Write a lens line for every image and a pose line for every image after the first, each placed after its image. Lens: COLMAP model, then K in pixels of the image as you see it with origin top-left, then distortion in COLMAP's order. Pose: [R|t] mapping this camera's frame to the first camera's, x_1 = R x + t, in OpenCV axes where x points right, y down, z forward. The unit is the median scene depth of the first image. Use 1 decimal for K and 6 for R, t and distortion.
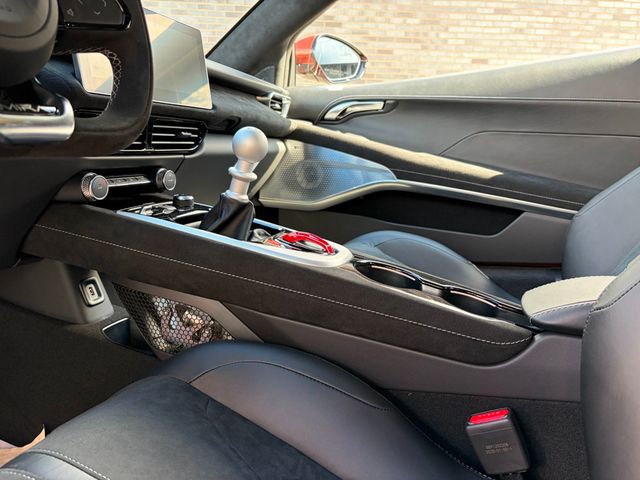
lens RADIAL K [[493.1, 0, 320.0], [0, 493.1, 240.0], [0, 0, 1]] dist [0.001378, 0.001048]
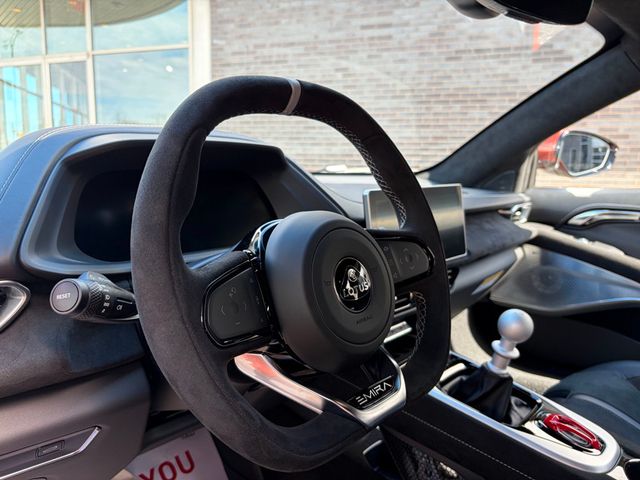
lens RADIAL K [[493.1, 0, 320.0], [0, 493.1, 240.0], [0, 0, 1]] dist [0.001378, 0.001048]
pose [[0.917010, 0.046524, -0.396141, -0.053017], [-0.068103, 0.996853, -0.040576, -0.144184], [0.393007, 0.064187, 0.917293, -0.077364]]
